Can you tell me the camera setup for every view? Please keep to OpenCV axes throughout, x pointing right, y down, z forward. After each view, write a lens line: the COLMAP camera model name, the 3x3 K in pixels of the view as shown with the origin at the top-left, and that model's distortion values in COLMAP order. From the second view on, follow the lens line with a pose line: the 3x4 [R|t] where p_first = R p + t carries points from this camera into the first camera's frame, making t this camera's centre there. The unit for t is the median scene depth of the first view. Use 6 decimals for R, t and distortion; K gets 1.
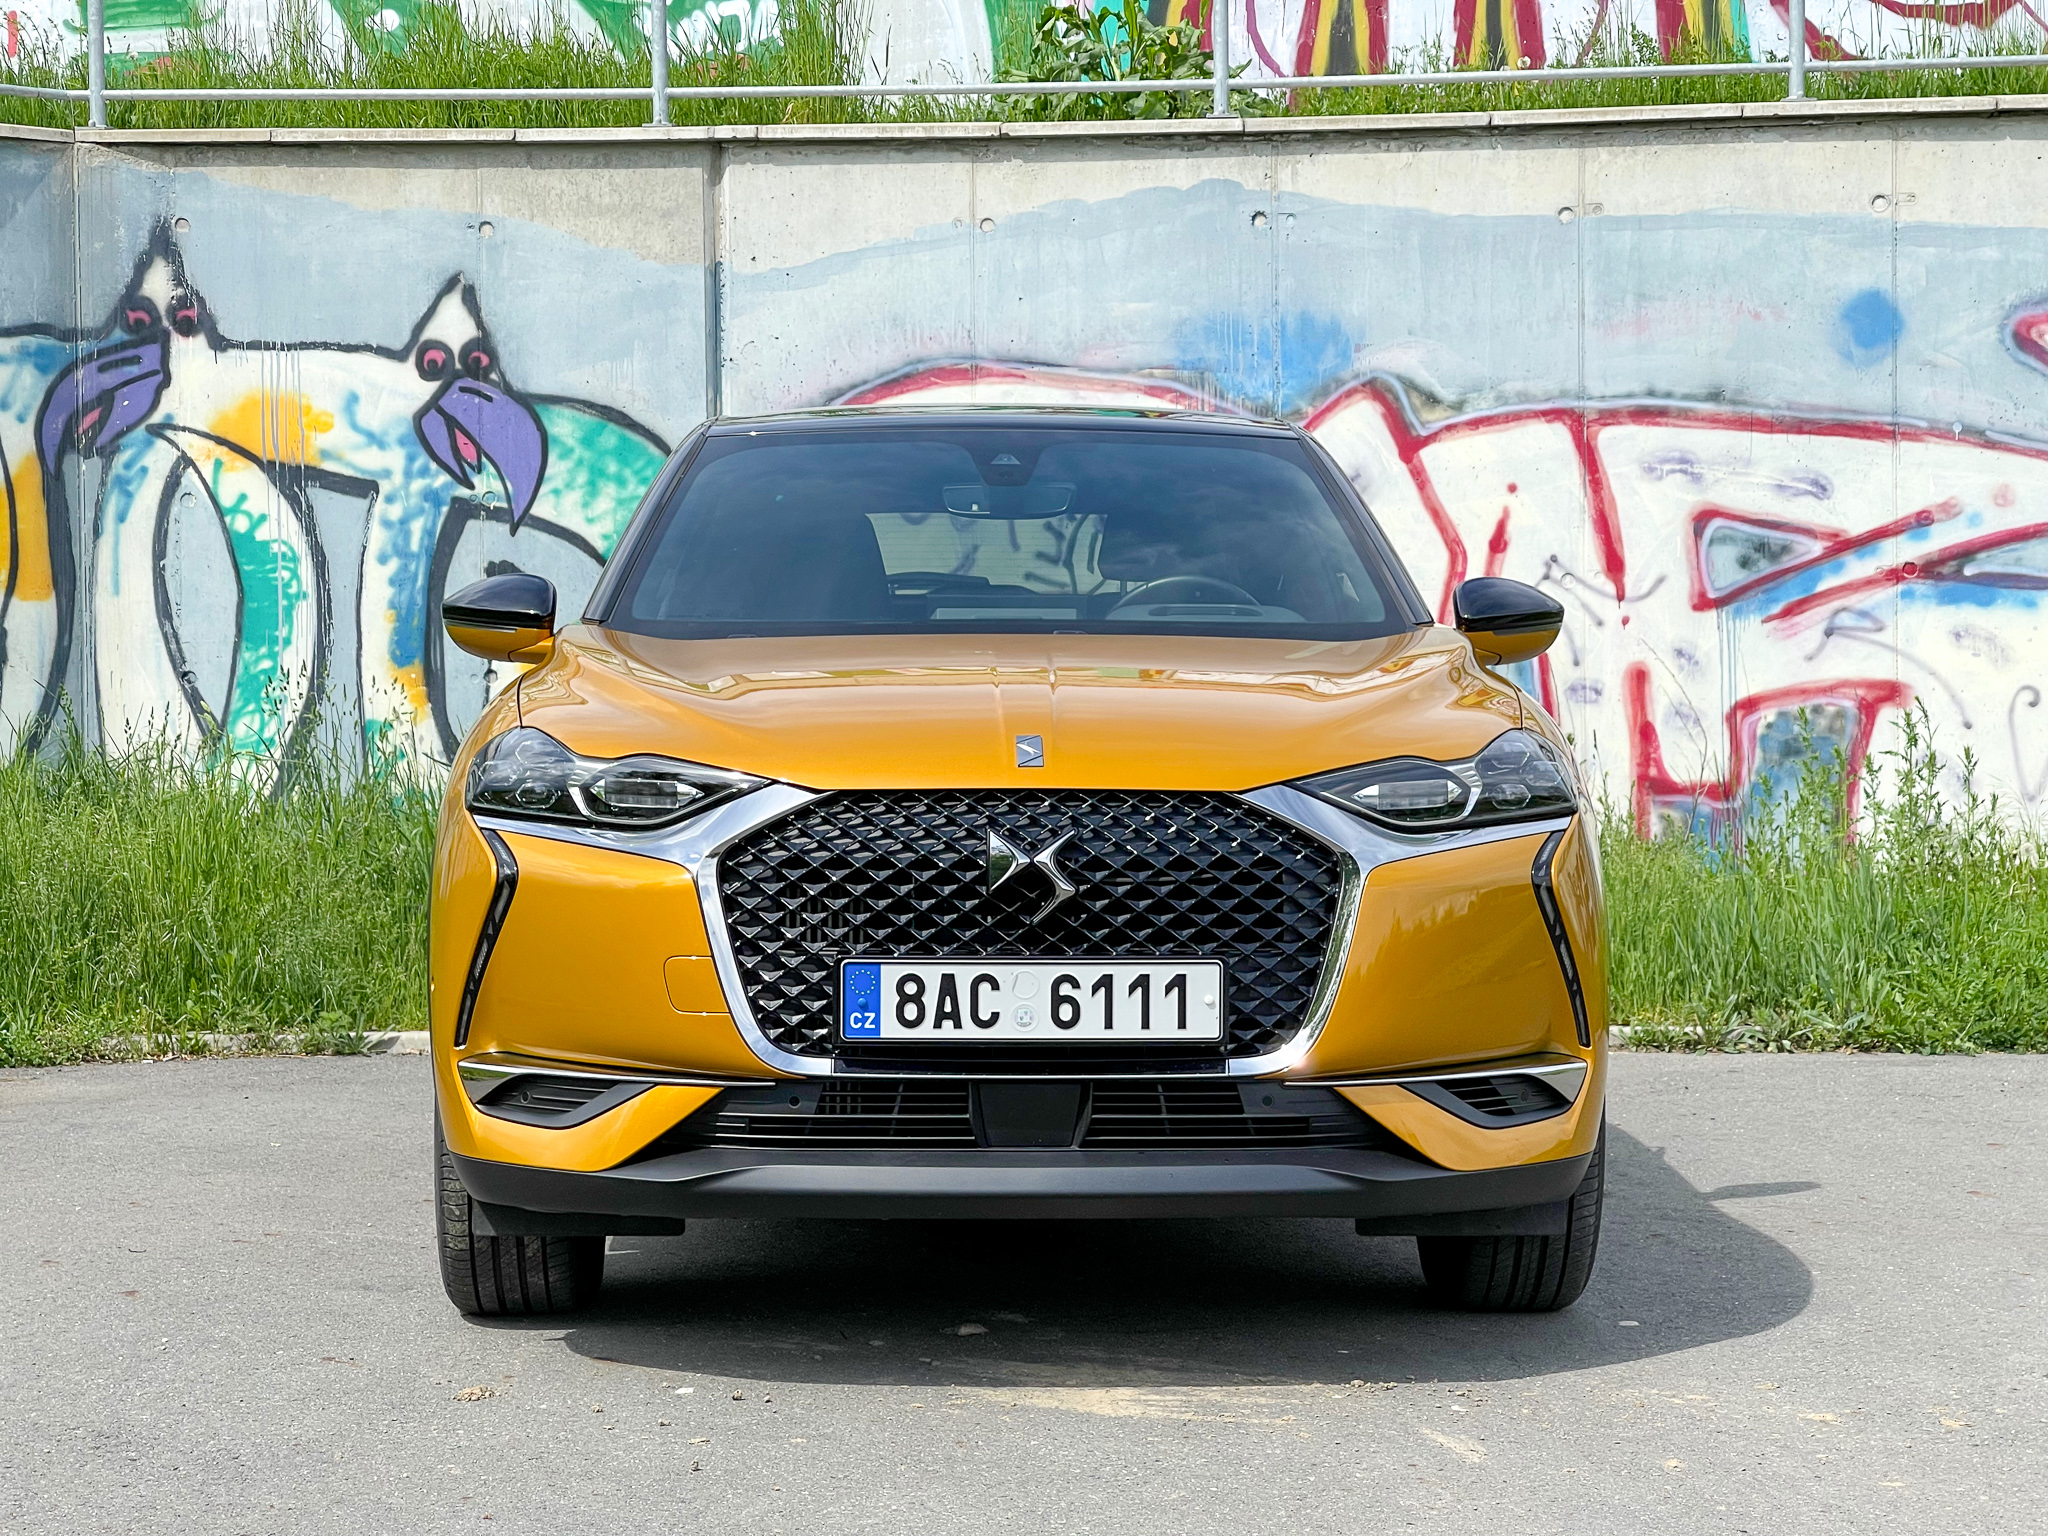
lens RADIAL K [[3785.6, 0, 1020.3], [0, 3785.6, 755.3], [0, 0, 1]] dist [0.229824, 0.000000]
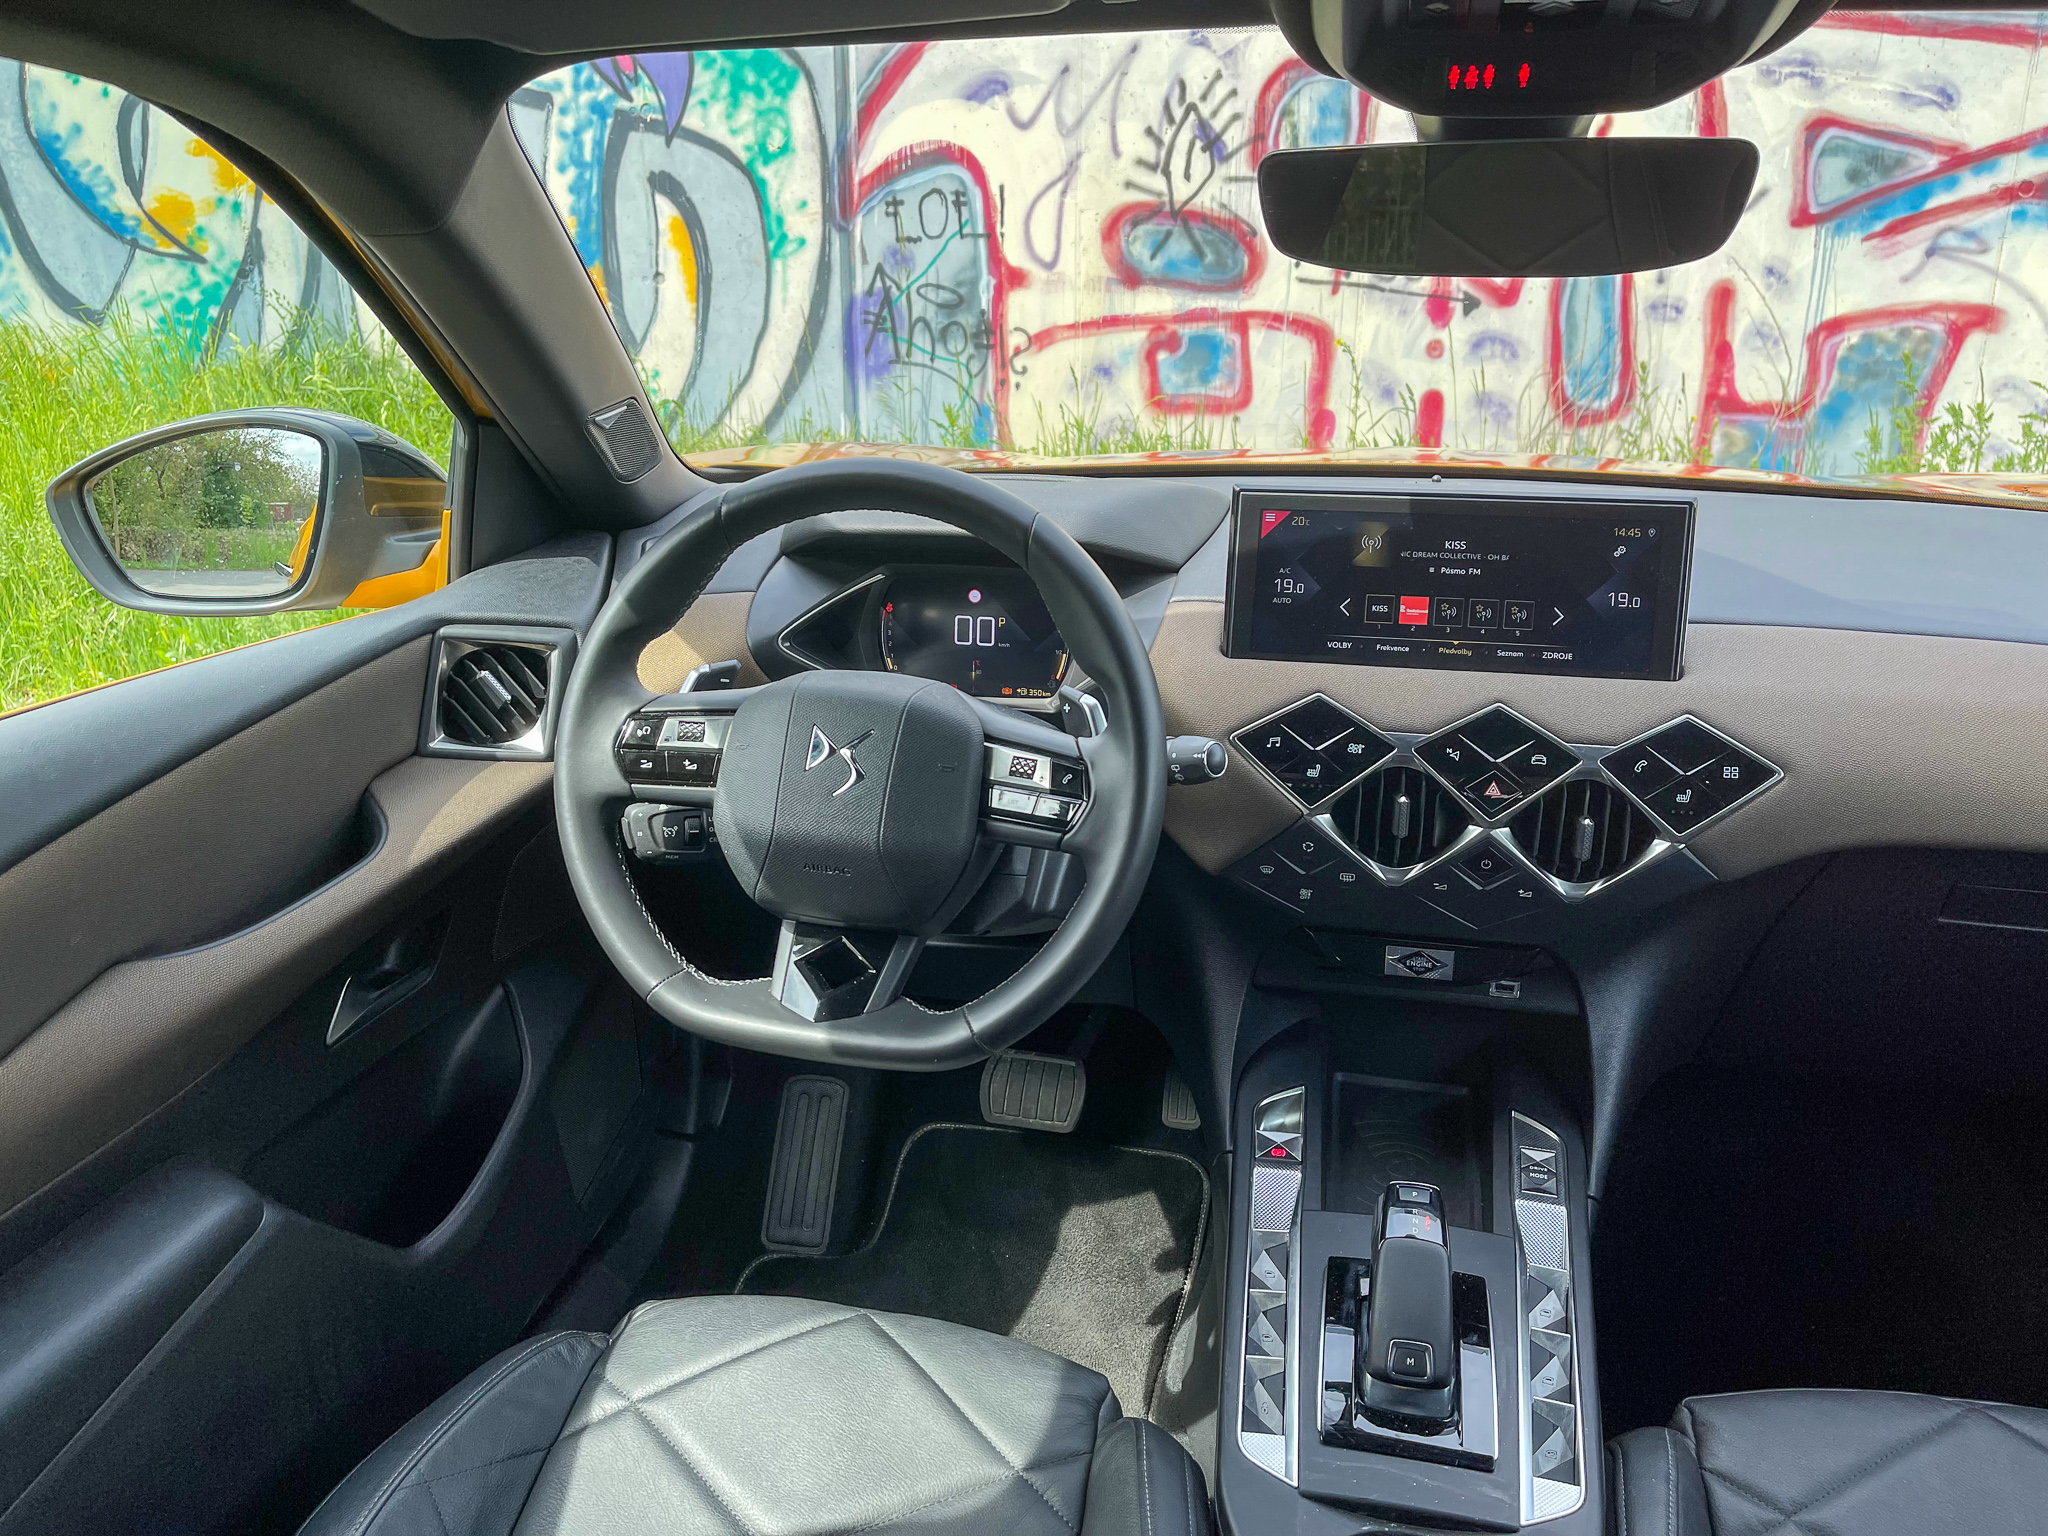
lens RADIAL K [[1534.5, 0, 1007.3], [0, 1534.5, 760.3], [0, 0, 1]] dist [0.057042, -0.082774]
pose [[0.986939, 0.060228, -0.149411, 0.043283], [-0.011915, 0.952232, 0.305144, -0.026266], [0.160652, -0.299378, 0.940512, 0.543791]]
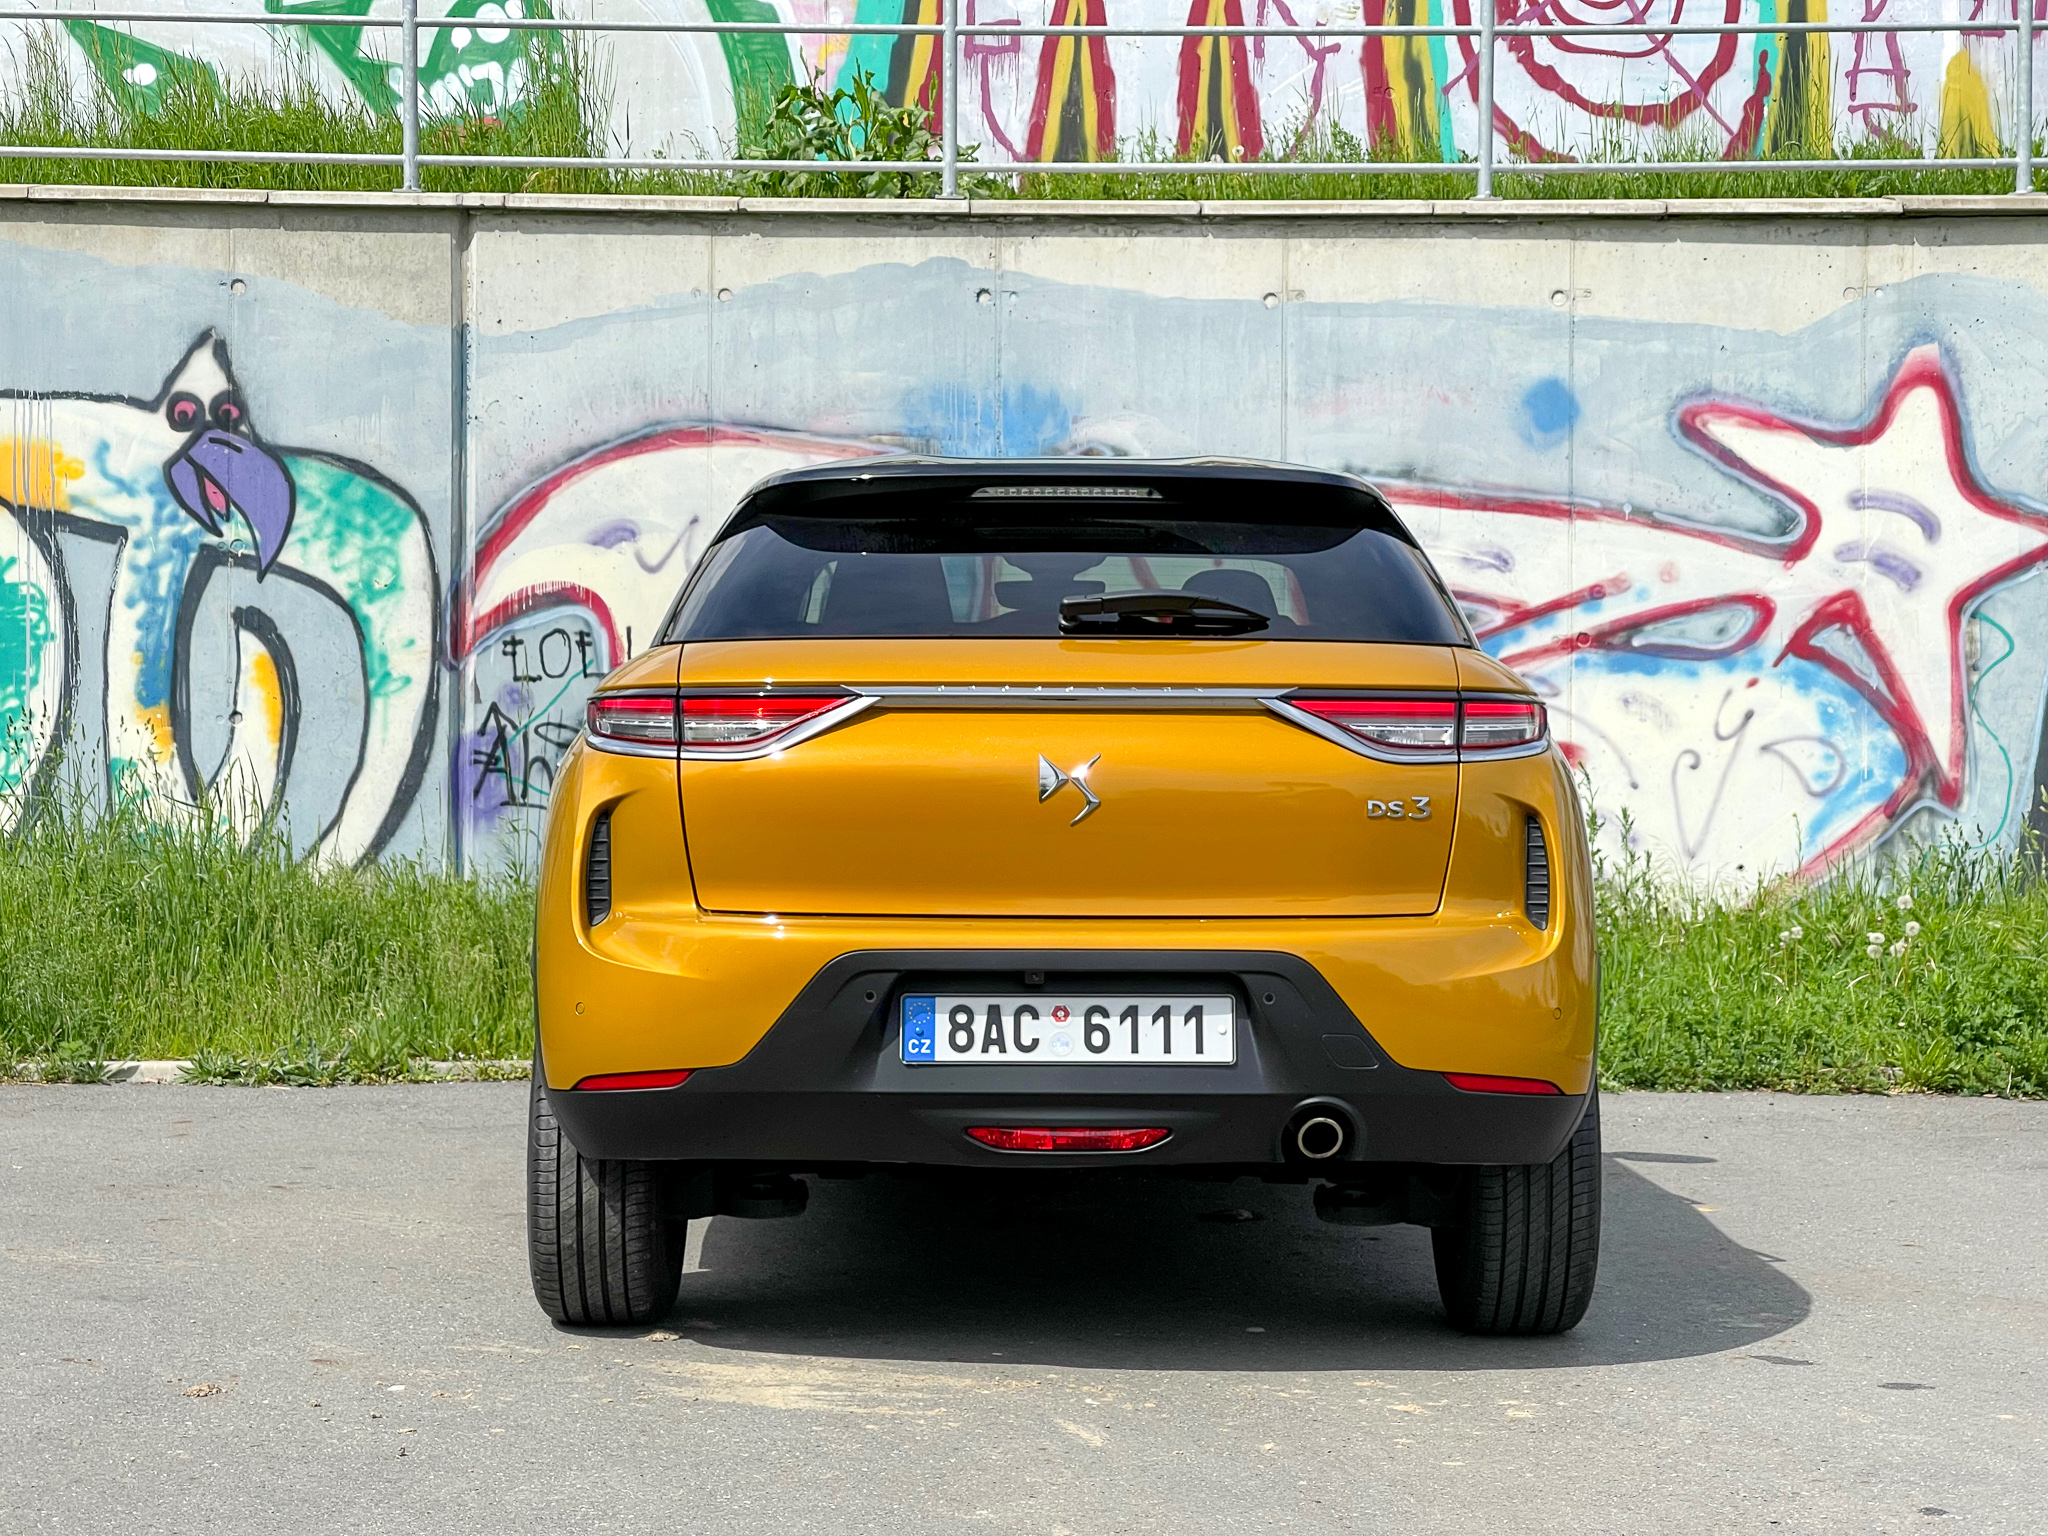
lens RADIAL K [[3785.6, 0, 1011.4], [0, 3785.6, 746.0], [0, 0, 1]] dist [0.229824, 0.000000]
pose [[0.998029, 0.014680, 0.061018, 0.008024], [-0.013969, 0.999830, -0.012059, -0.003563], [-0.061185, 0.011183, 0.998064, -0.050517]]
